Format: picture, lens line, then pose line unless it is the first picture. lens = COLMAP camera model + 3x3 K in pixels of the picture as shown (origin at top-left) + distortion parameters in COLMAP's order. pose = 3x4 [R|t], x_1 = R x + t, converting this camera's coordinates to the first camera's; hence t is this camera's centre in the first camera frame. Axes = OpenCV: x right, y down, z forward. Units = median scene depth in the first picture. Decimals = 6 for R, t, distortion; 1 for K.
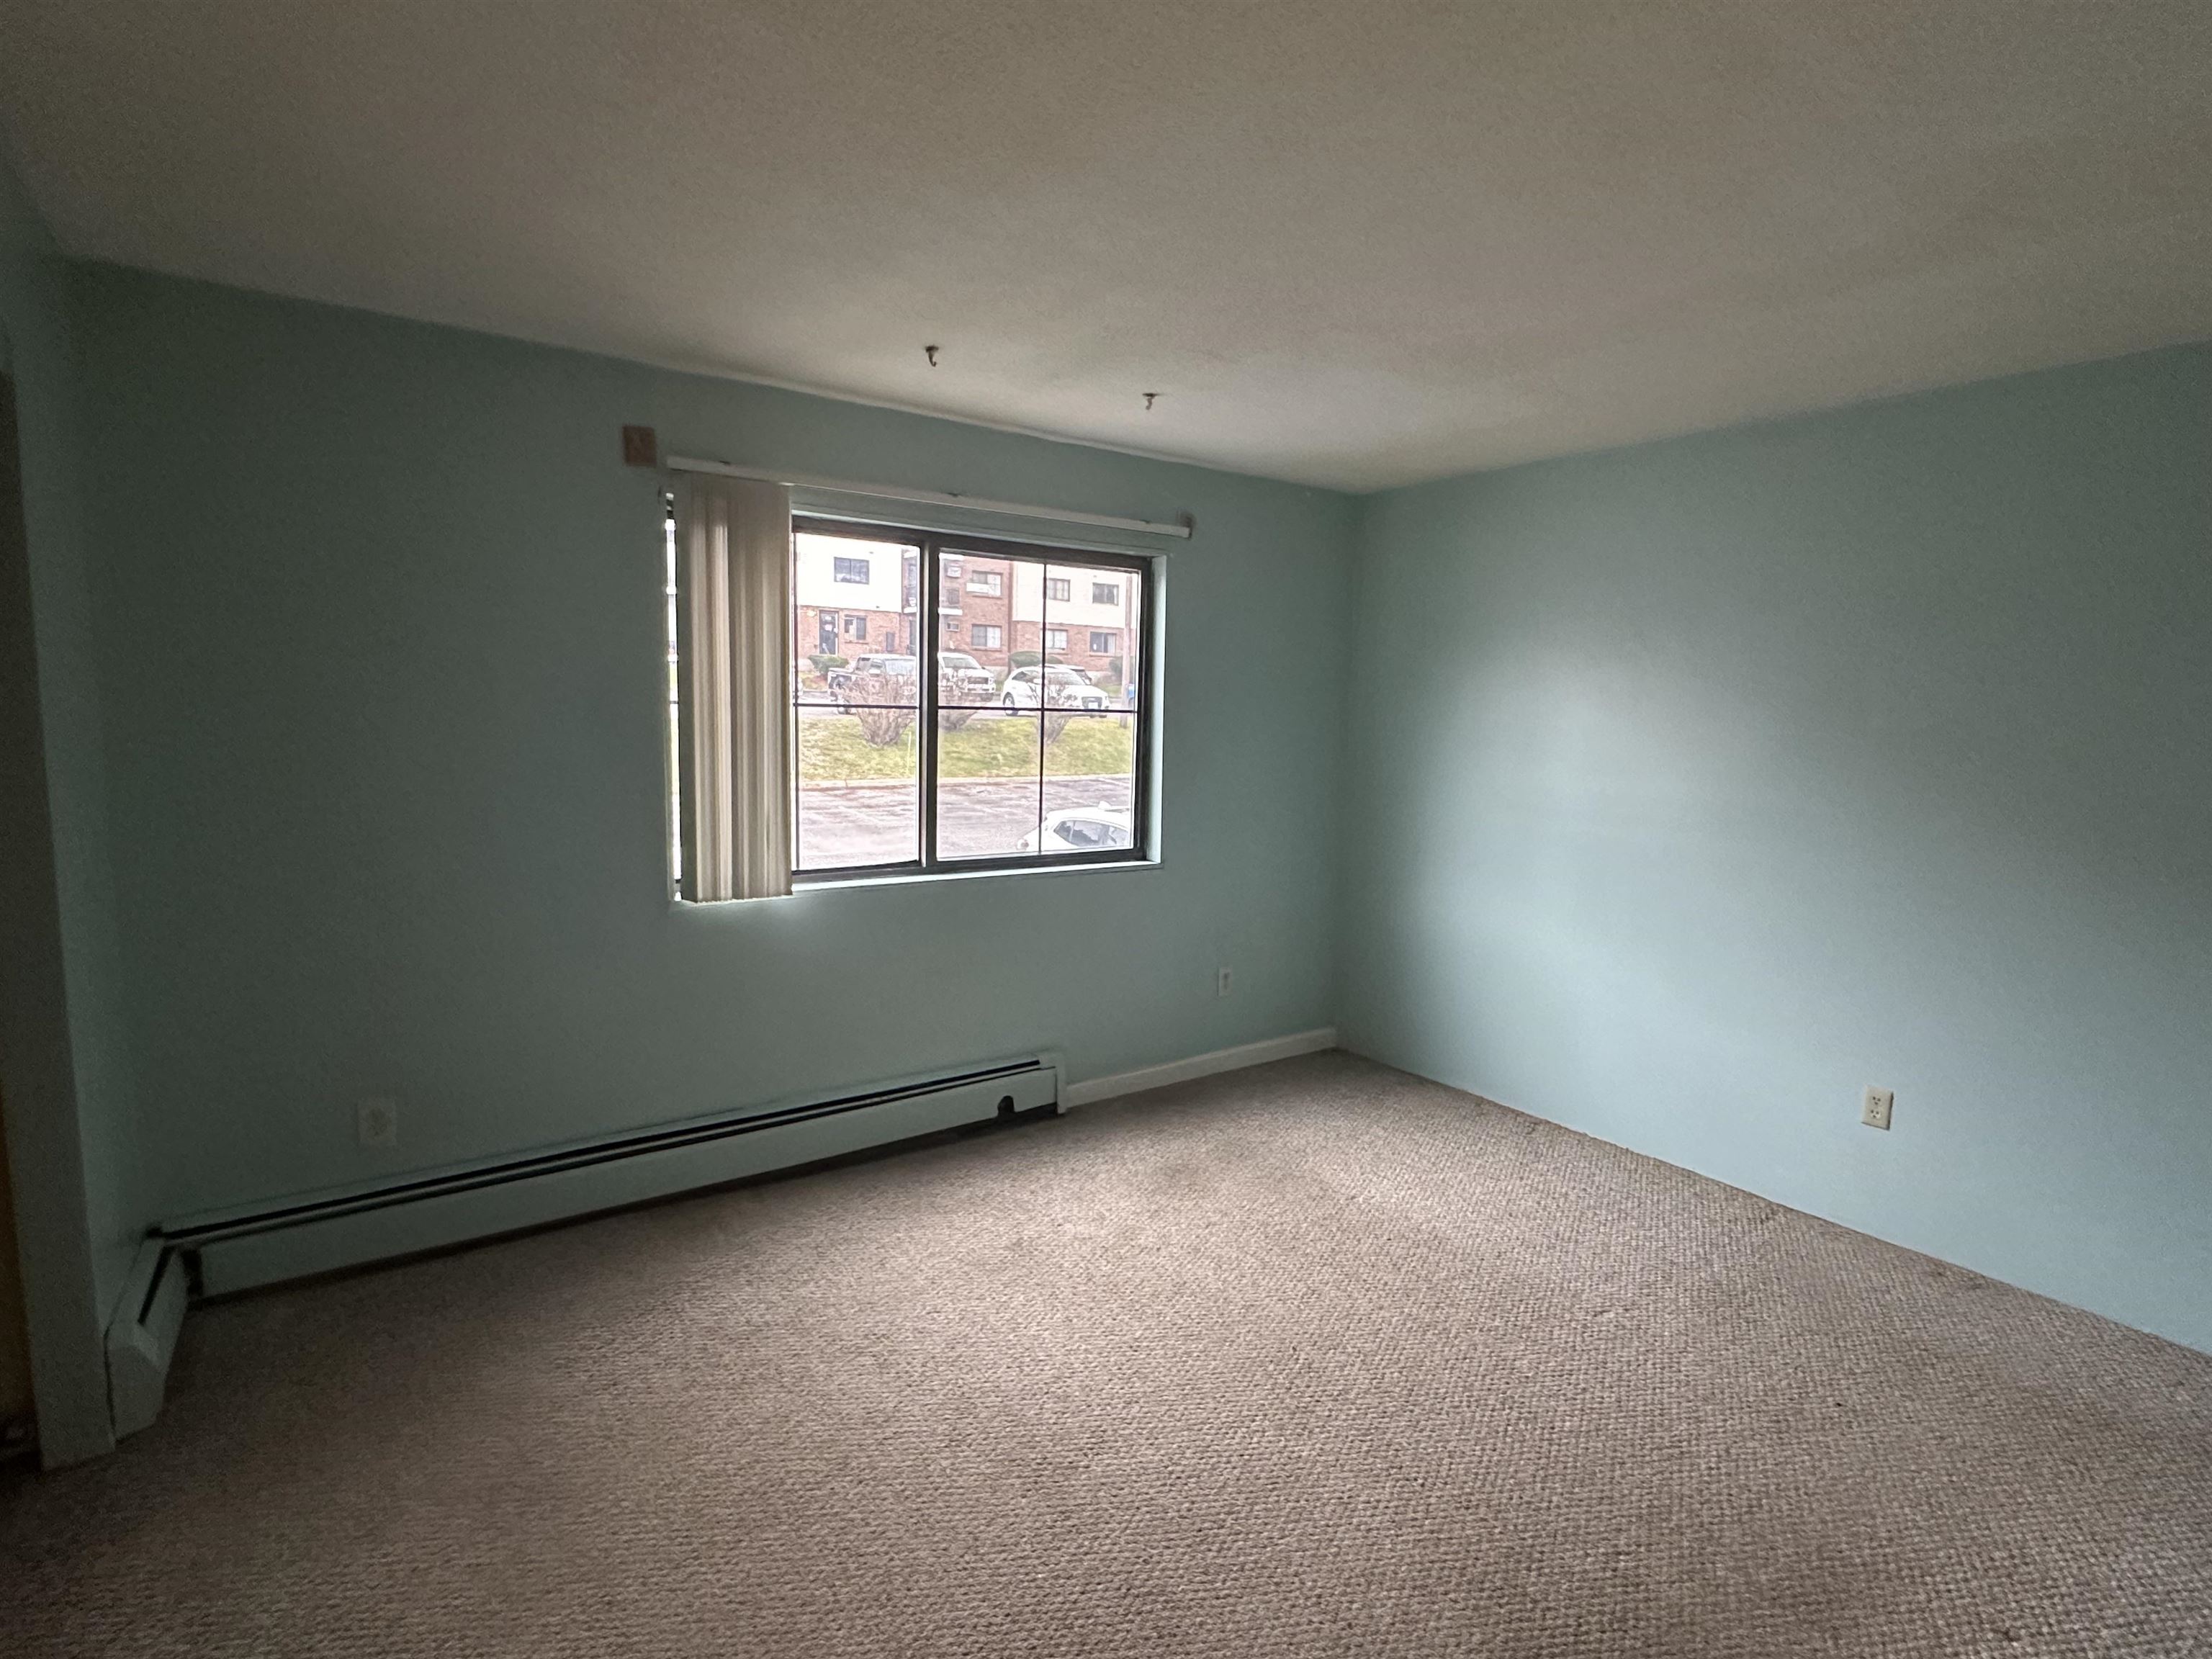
lens RADIAL K [[1104.9, 0, 1108.1], [0, 1104.9, 832.9], [0, 0, 1]] dist [-0.006331, -0.000339]
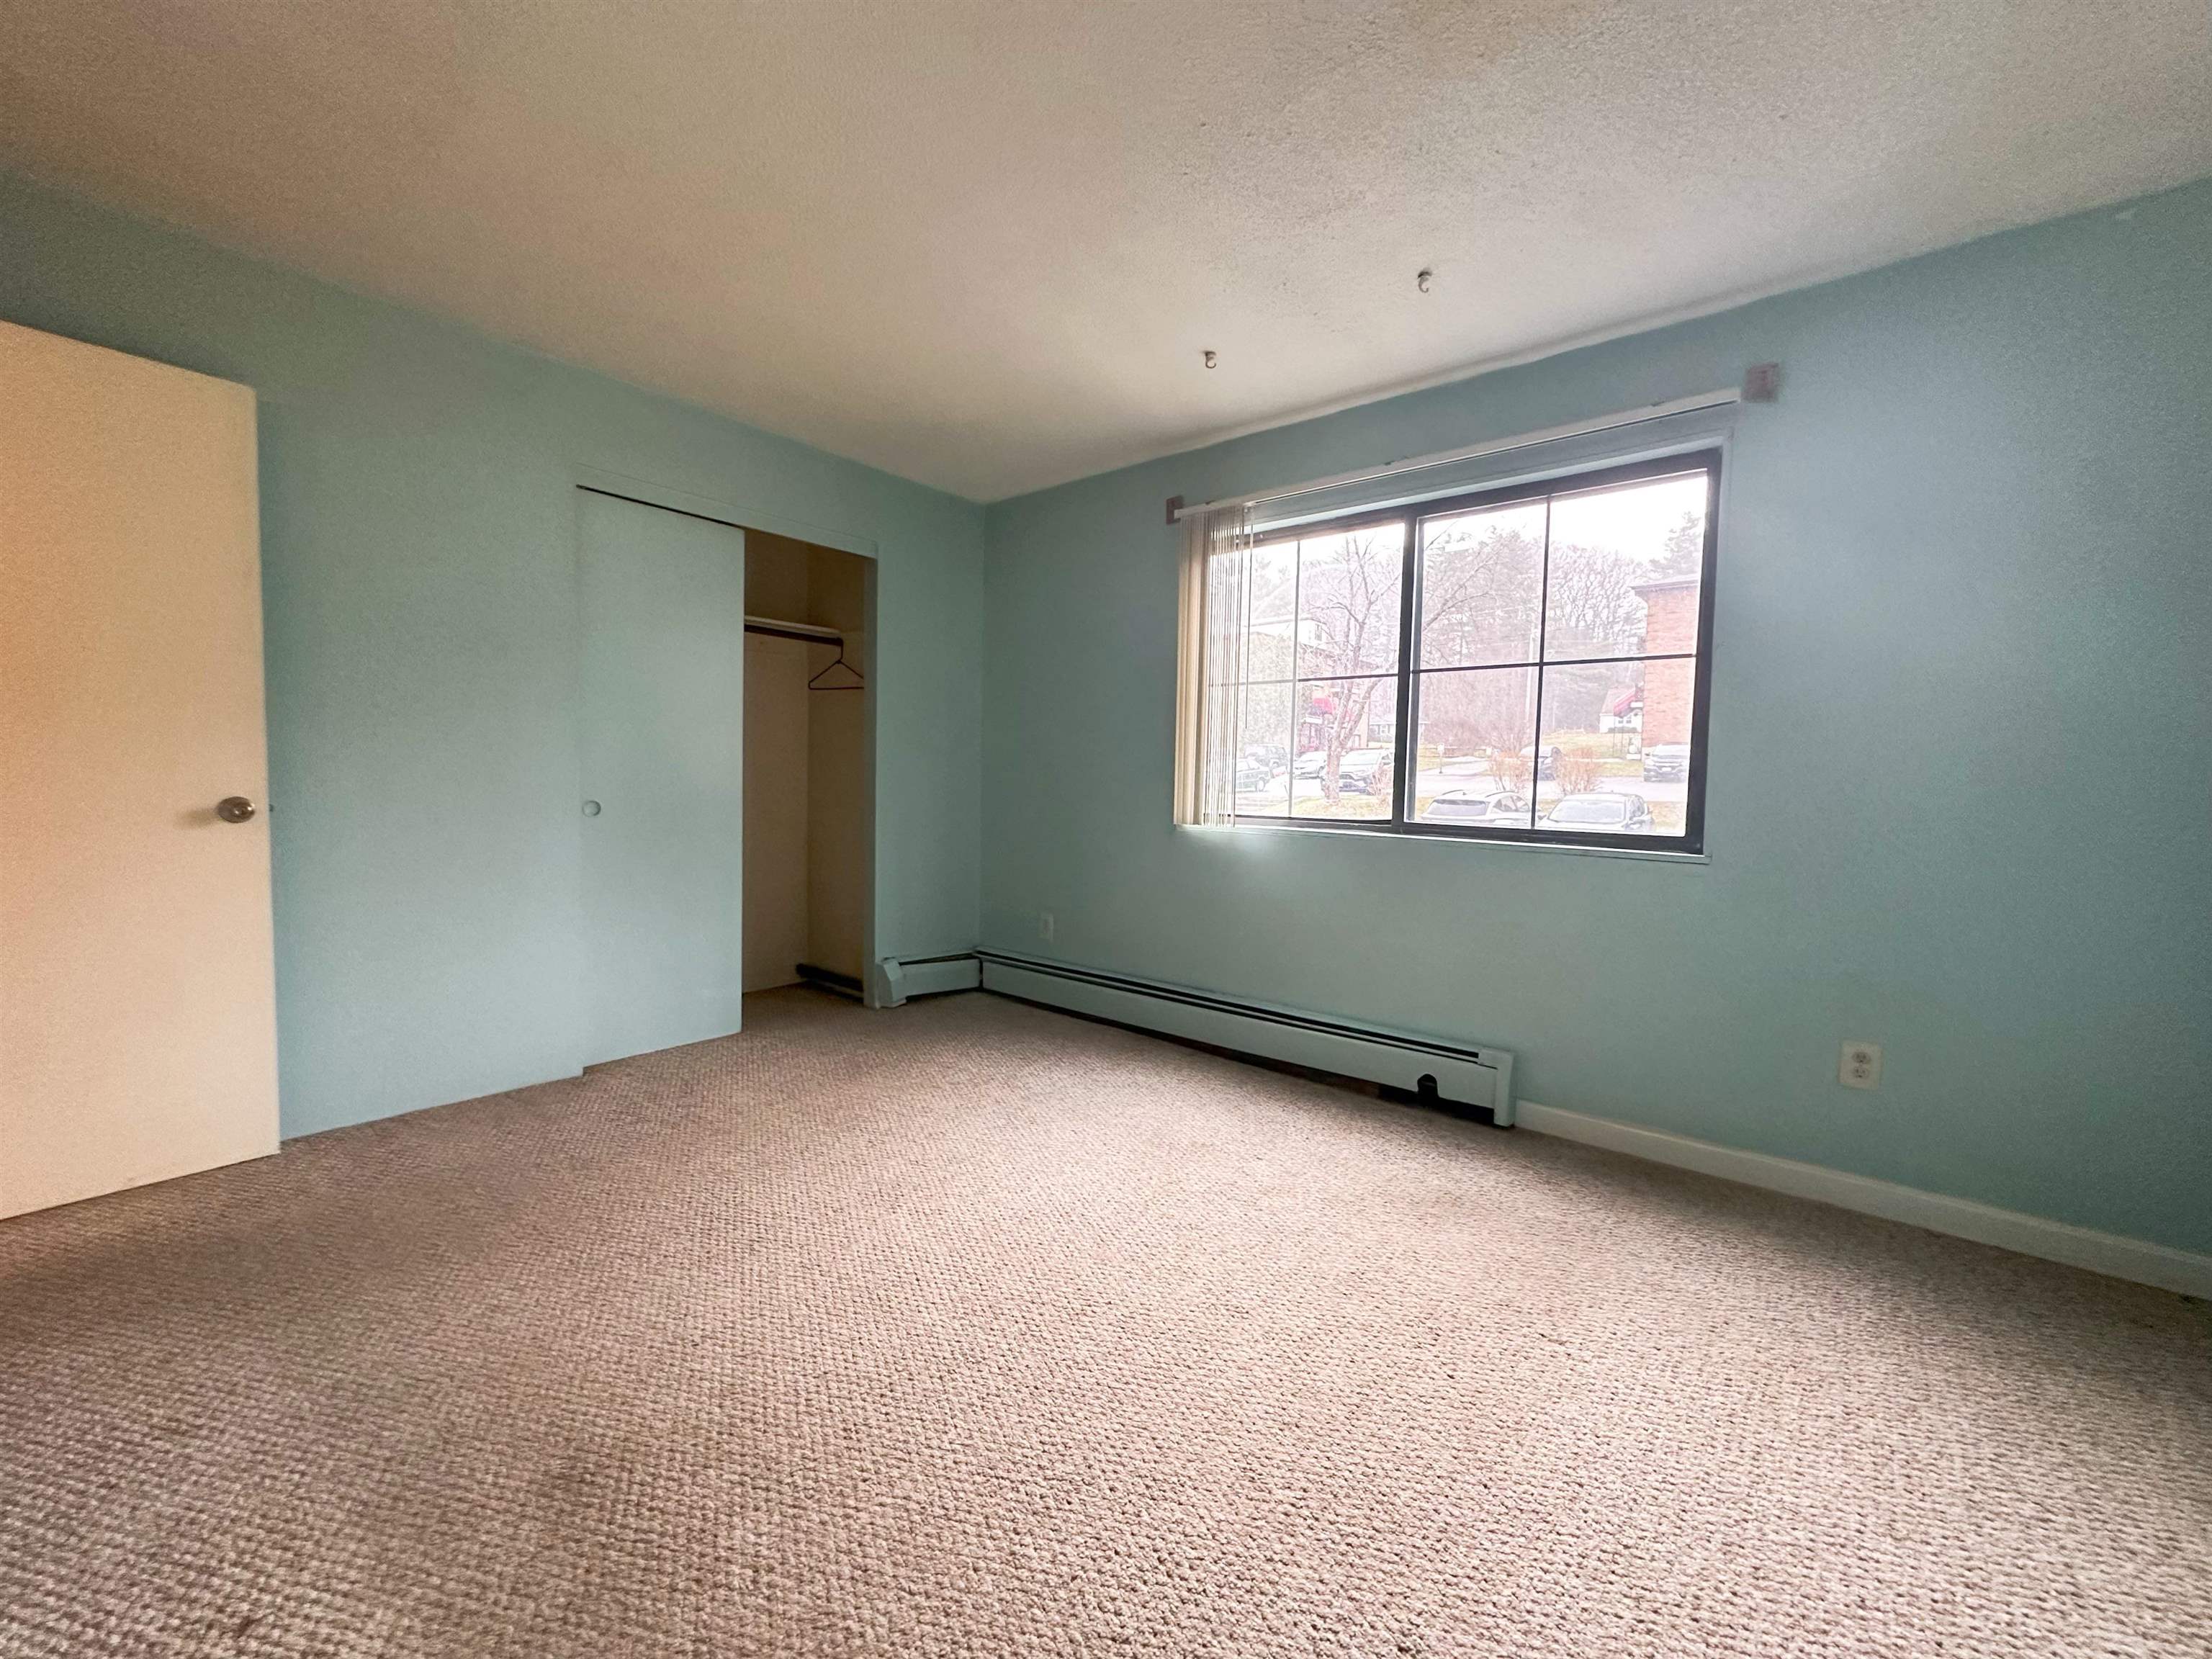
lens RADIAL K [[885.7, 0, 1109.1], [0, 885.7, 824.5], [0, 0, 1]] dist [0.000425, 0.000059]
pose [[0.259480, 0.034407, -0.965135, 0.564224], [-0.129461, 0.991584, 0.000544, 0.063094], [0.957032, 0.124806, 0.261751, 0.522285]]
